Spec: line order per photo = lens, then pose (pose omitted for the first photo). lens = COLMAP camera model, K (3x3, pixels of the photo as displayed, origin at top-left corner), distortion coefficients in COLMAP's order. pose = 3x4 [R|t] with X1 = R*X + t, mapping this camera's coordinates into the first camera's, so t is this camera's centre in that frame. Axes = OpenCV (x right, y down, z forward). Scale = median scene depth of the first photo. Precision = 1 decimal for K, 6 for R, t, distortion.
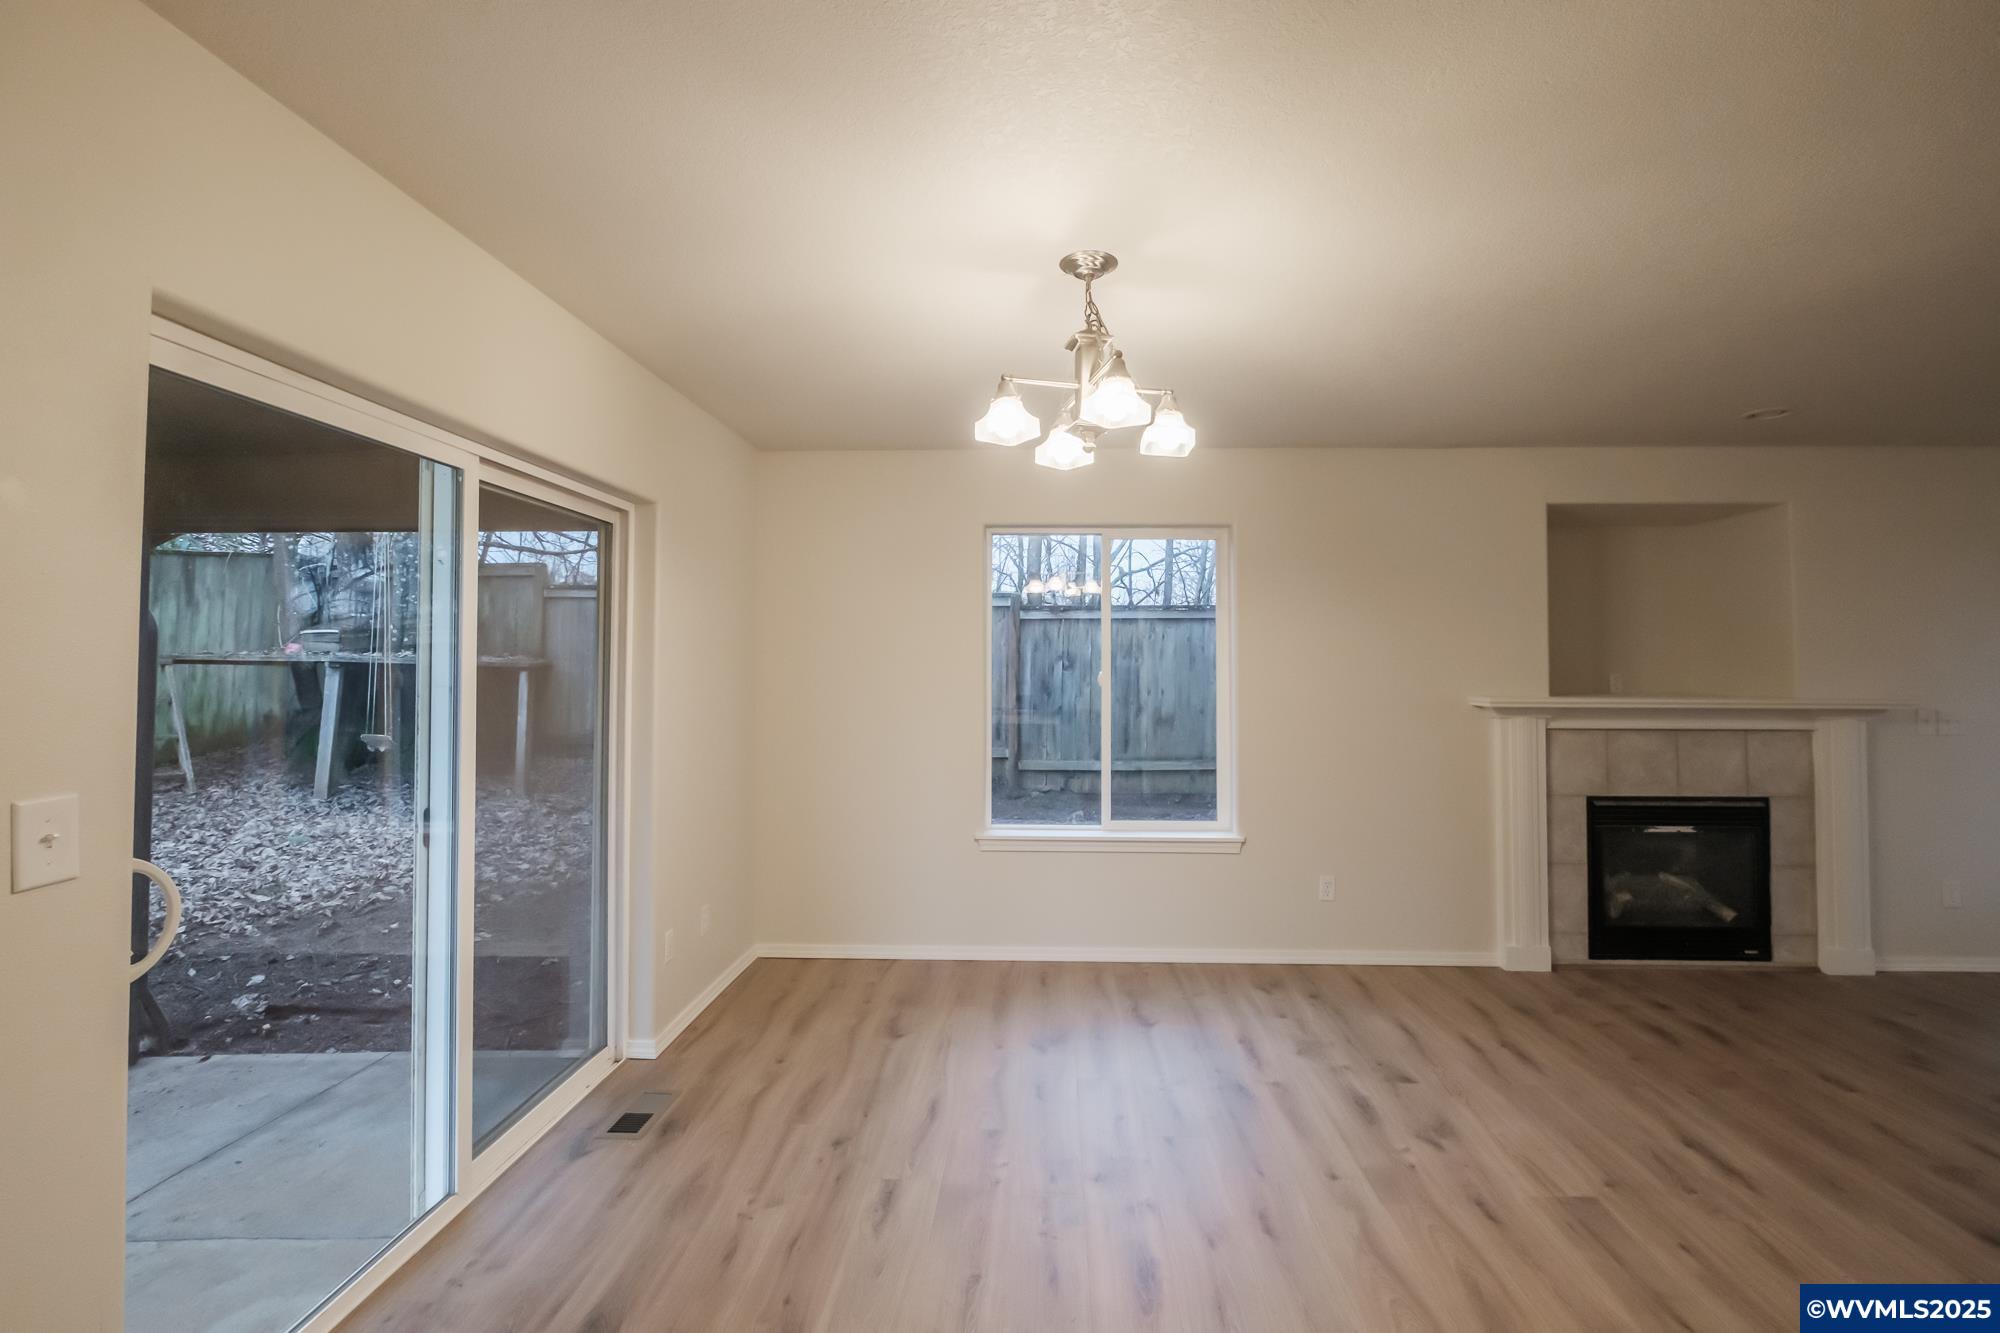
lens RADIAL K [[866.4, 0, 1008.0], [0, 866.4, 644.4], [0, 0, 1]] dist [-0.004282, -0.000779]
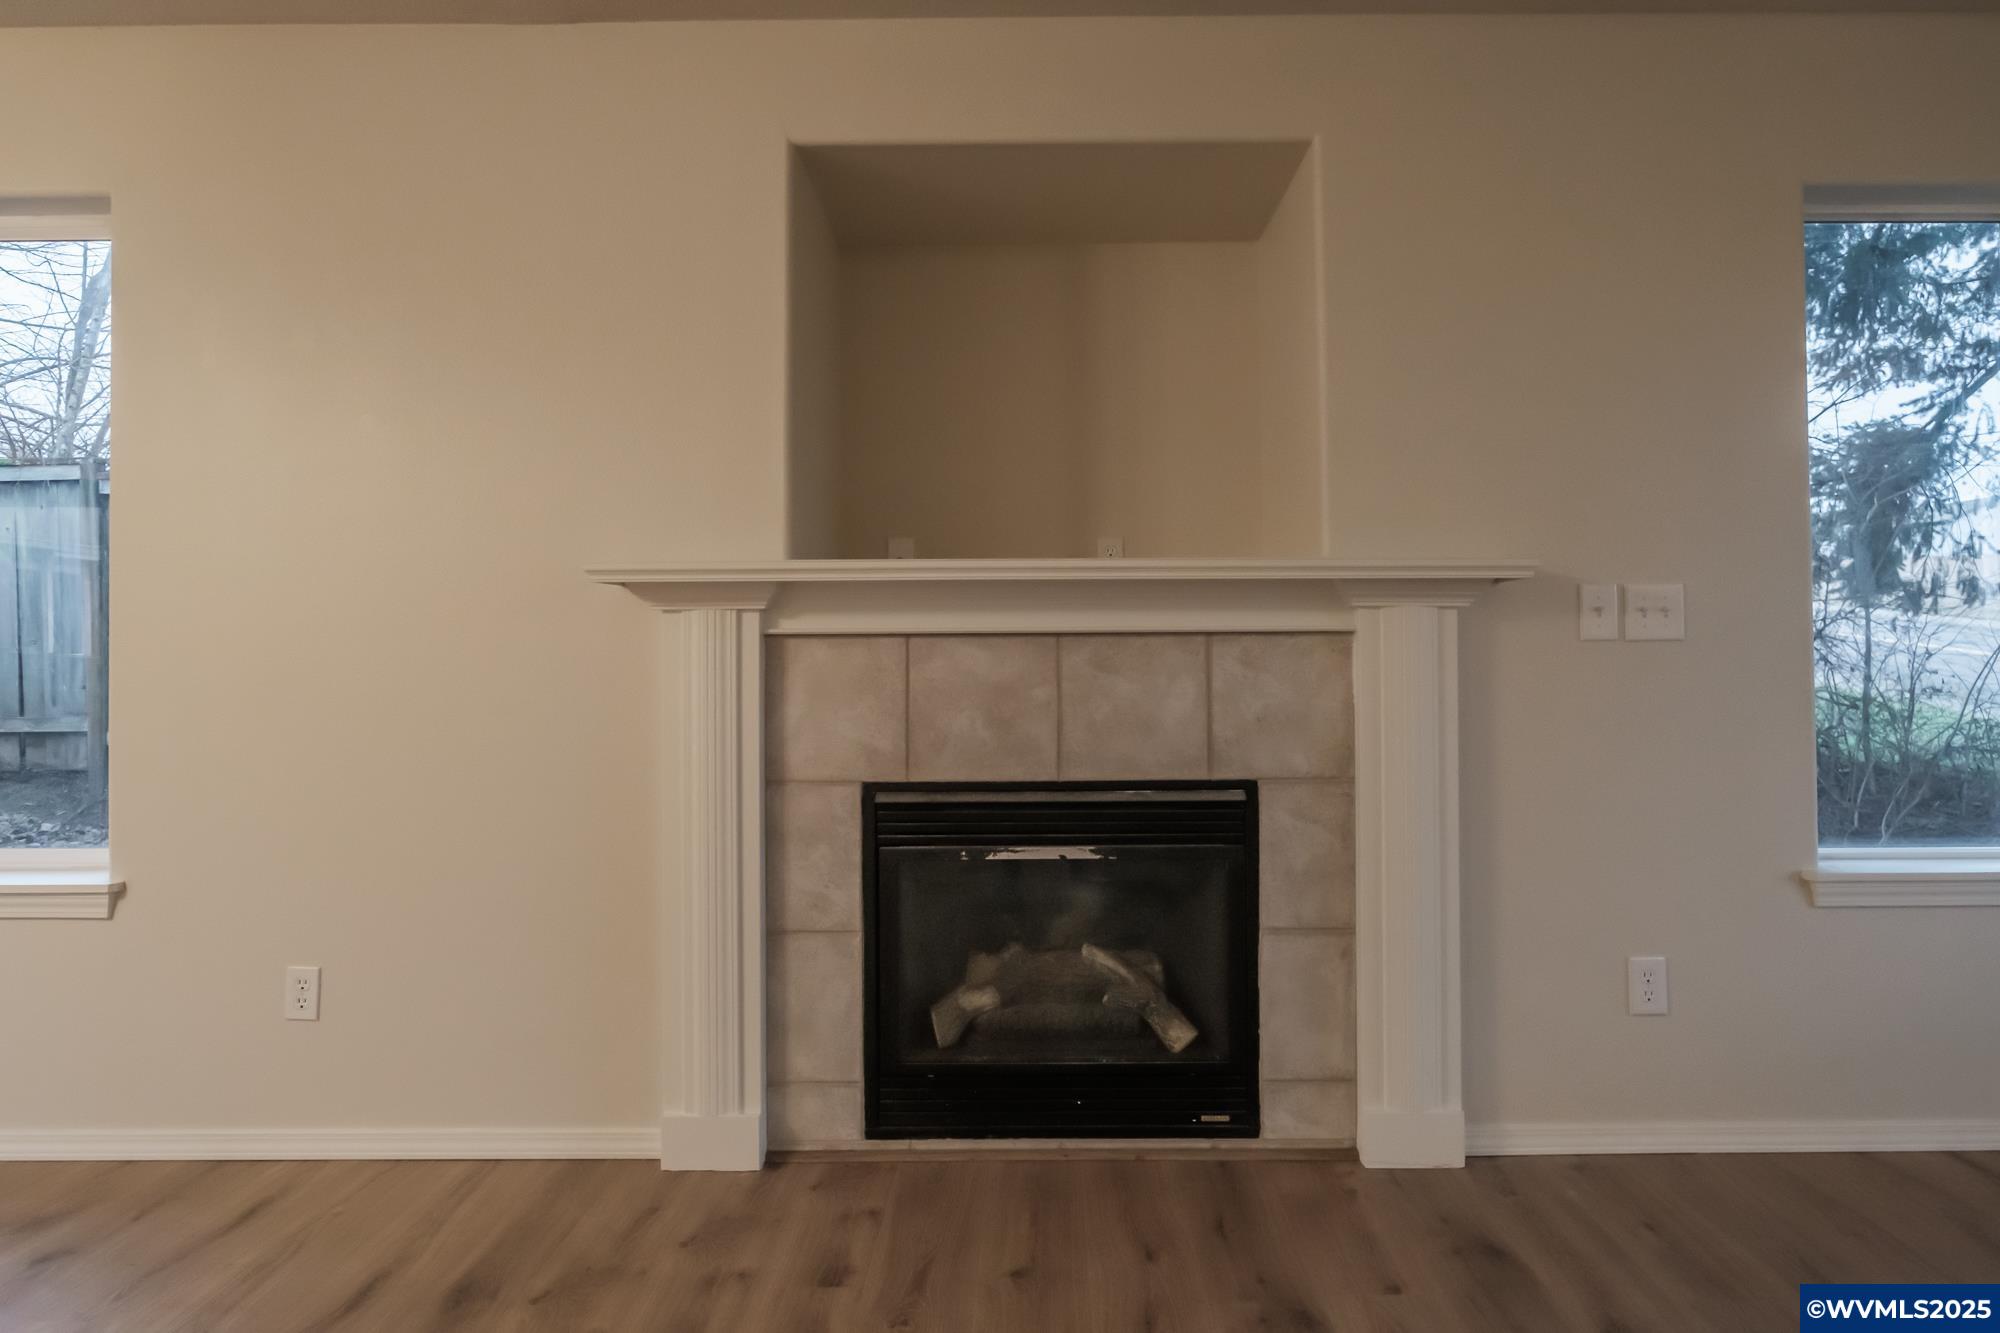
lens RADIAL K [[1182.8, 0, 1002.6], [0, 1182.8, 646.6], [0, 0, 1]] dist [-0.011299, 0.003673]
pose [[0.999659, -0.009955, 0.024146, 0.733143], [0.009358, 0.999650, 0.024729, 0.090266], [-0.024384, -0.024495, 0.999403, 0.382792]]
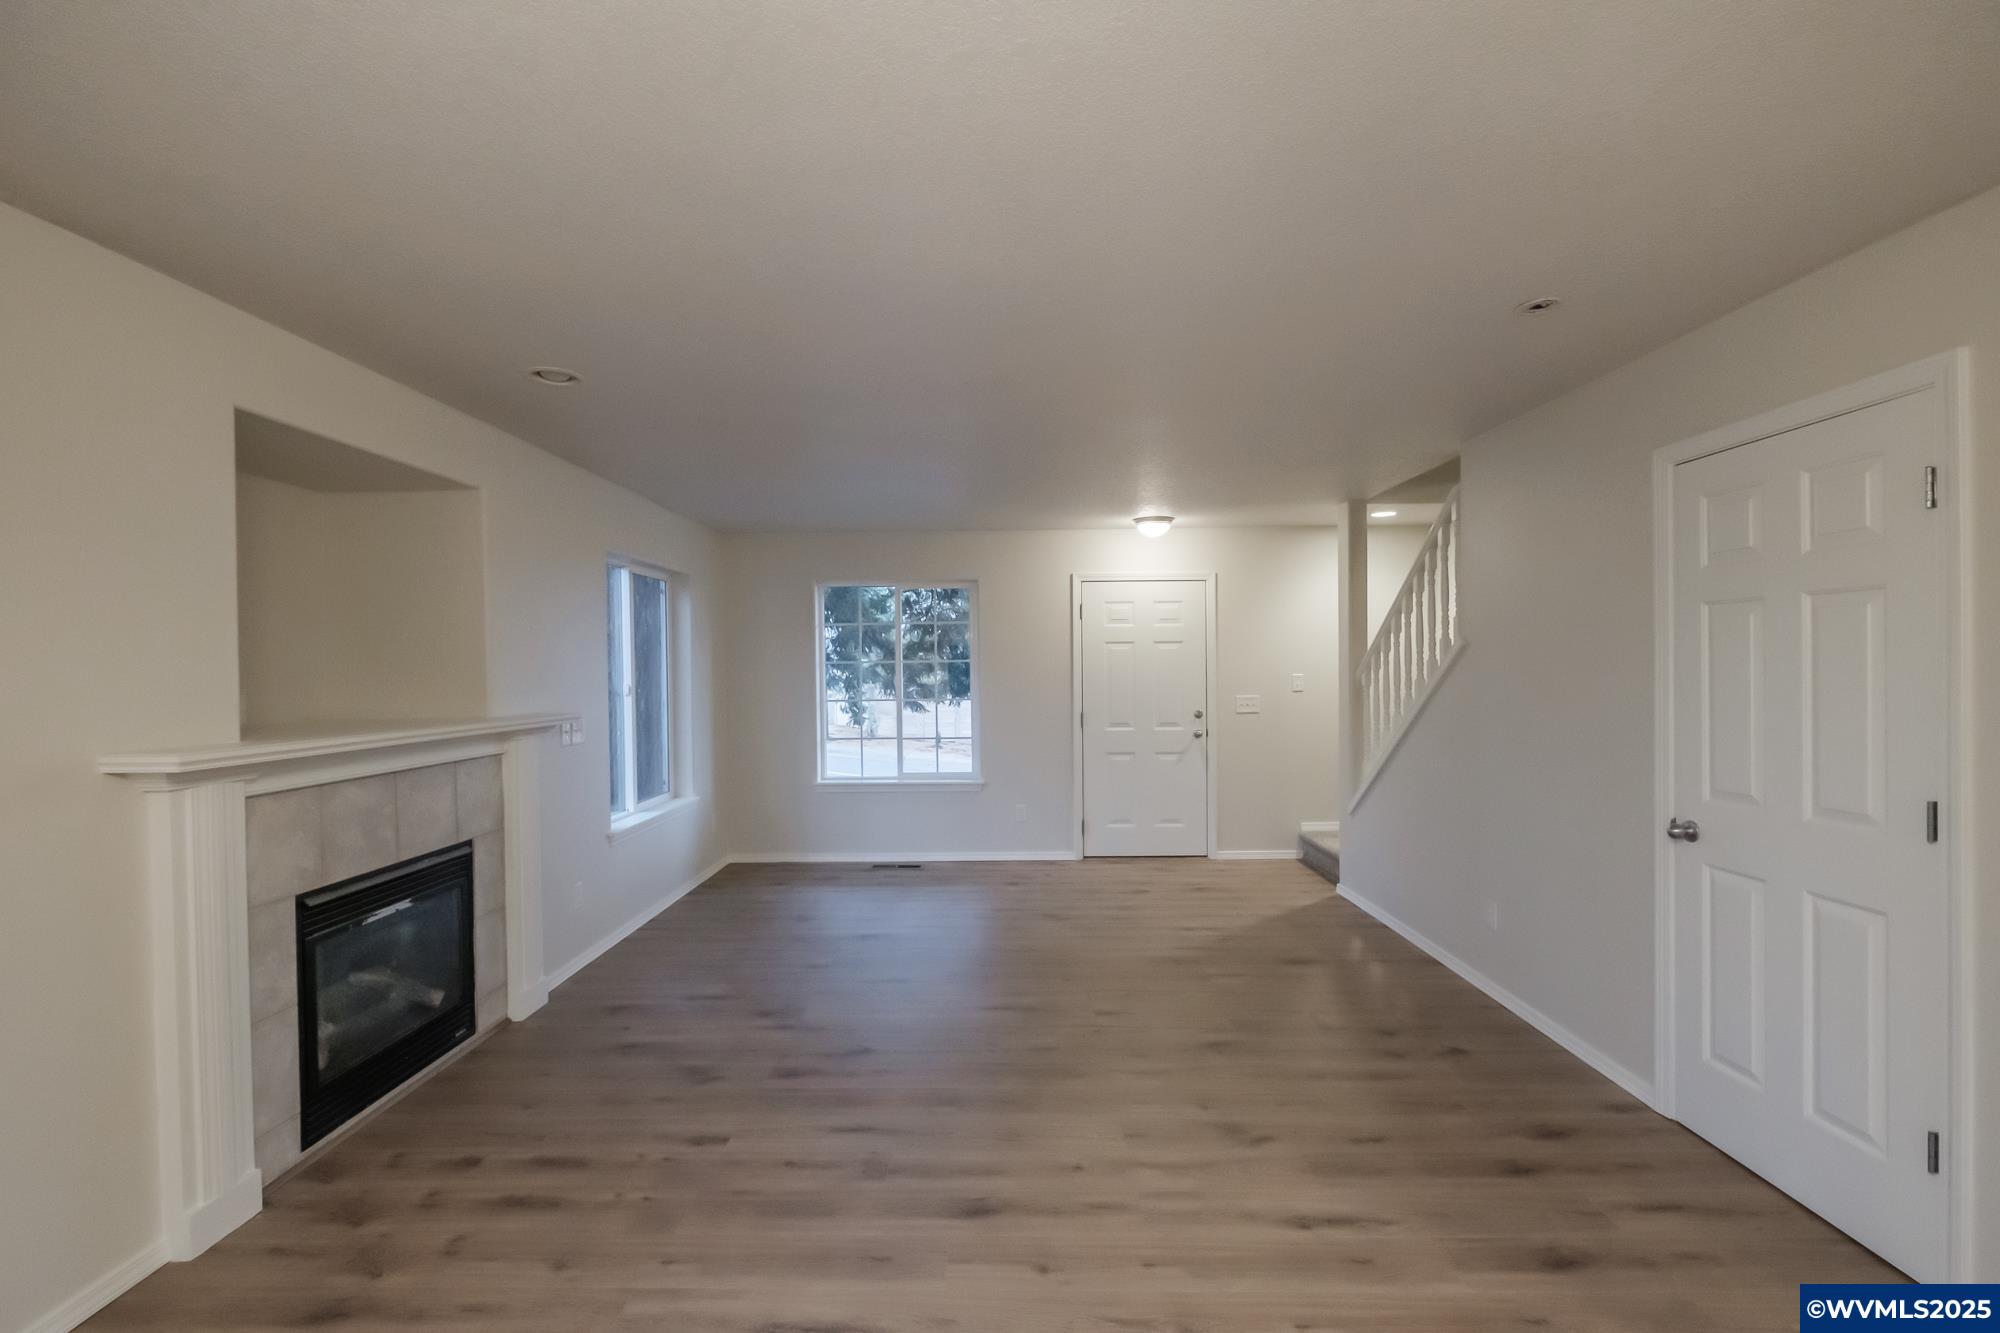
lens RADIAL K [[866.4, 0, 1014.6], [0, 866.4, 680.0], [0, 0, 1]] dist [-0.004282, -0.000779]
pose [[-0.037606, -0.015887, 0.999166, 0.030953], [-0.019108, 0.999702, 0.015177, 0.001007], [-0.999110, -0.018522, -0.037898, 0.511576]]
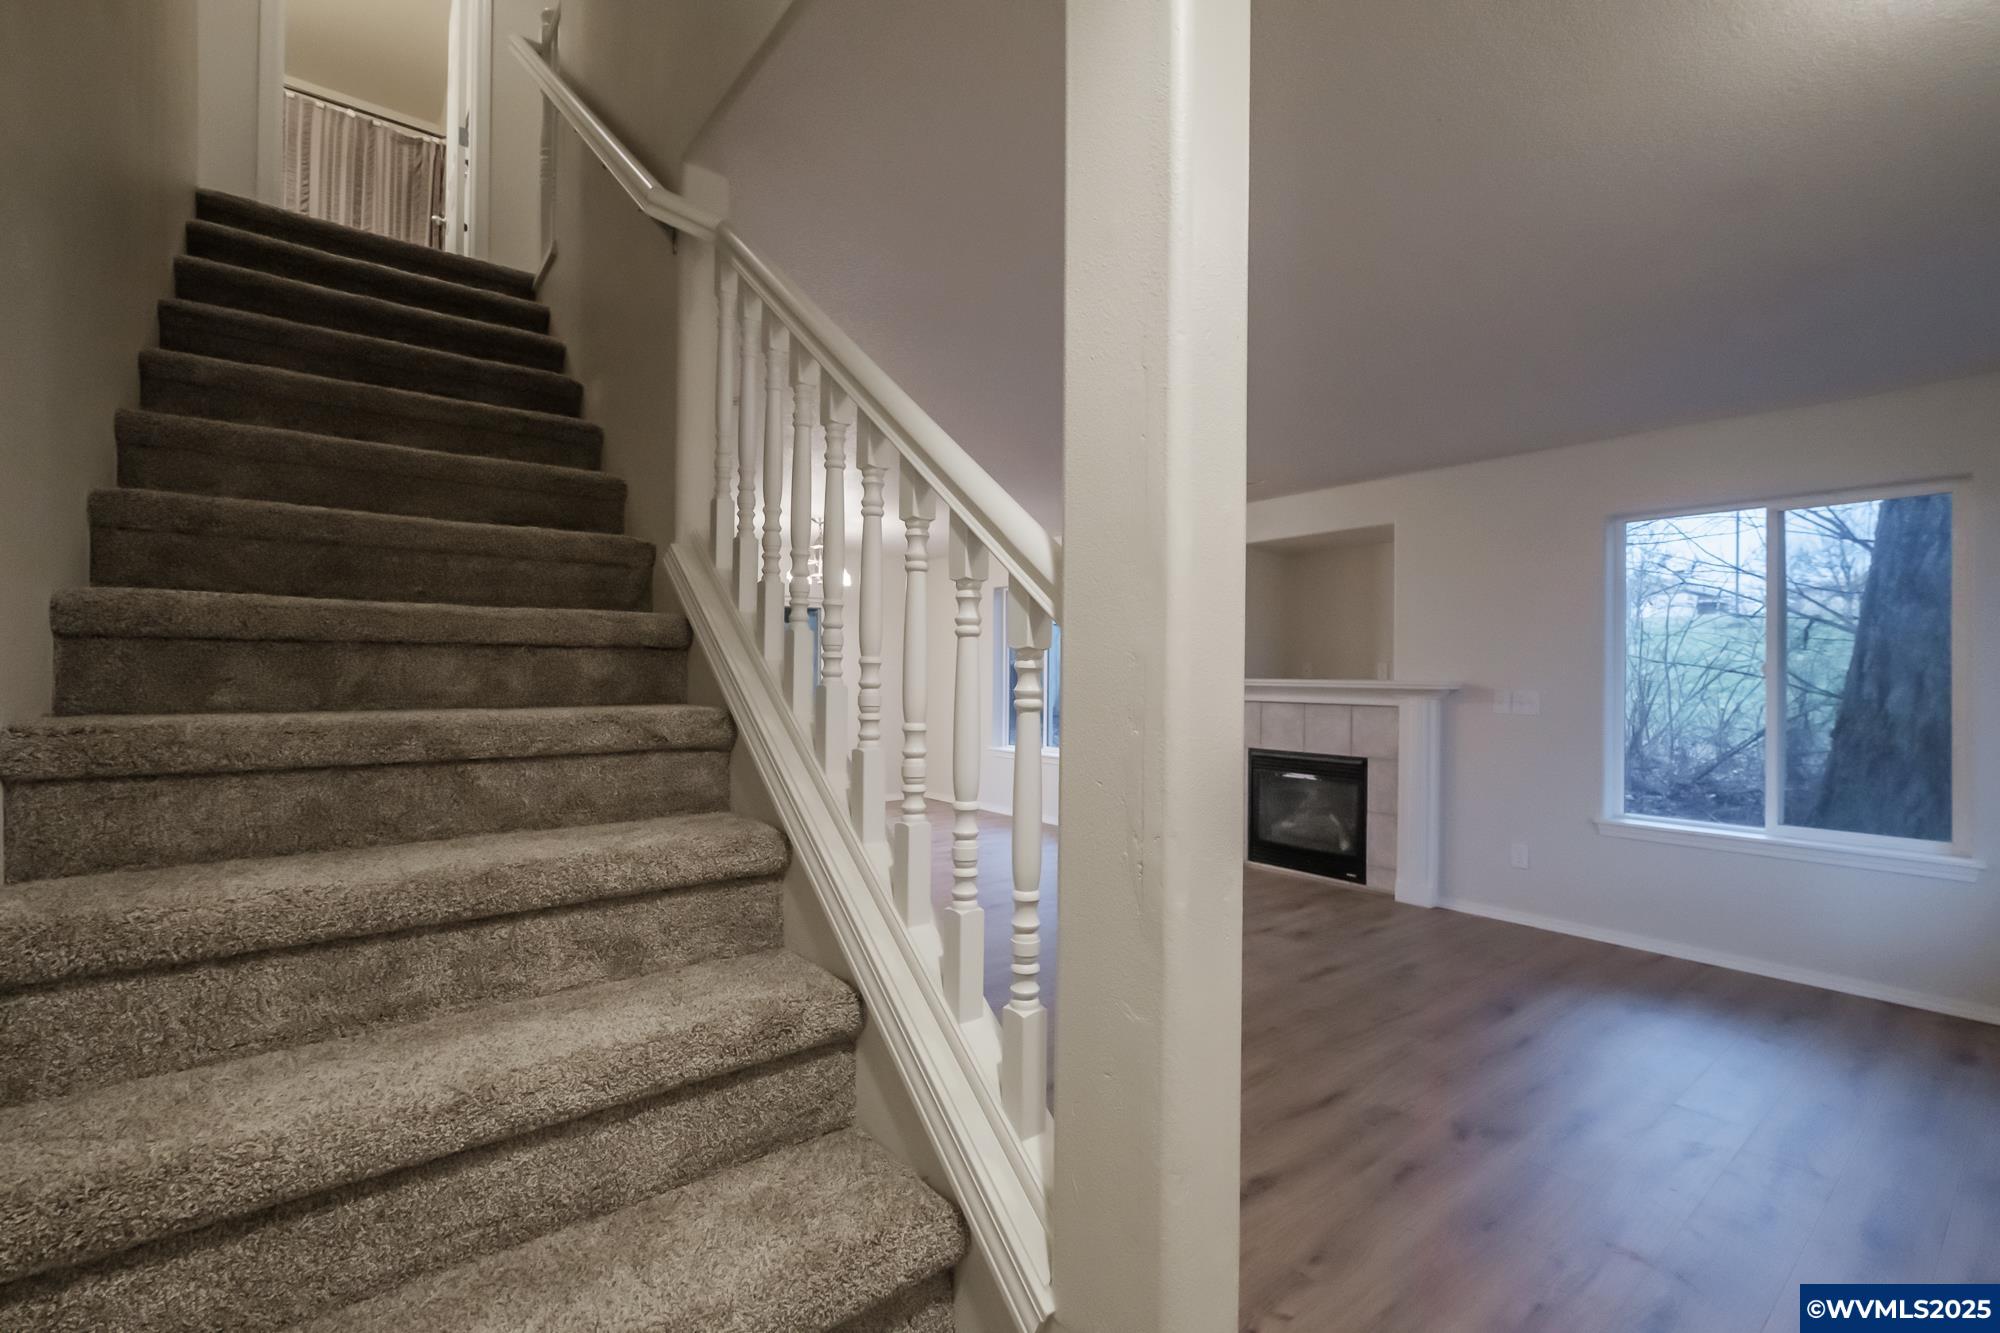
lens RADIAL K [[866.4, 0, 994.7], [0, 866.4, 673.2], [0, 0, 1]] dist [-0.004282, -0.000779]
pose [[0.636625, 0.001241, -0.771172, 1.519603], [0.009701, 0.999907, 0.009618, 0.033631], [0.771112, -0.013604, 0.636554, -0.242549]]
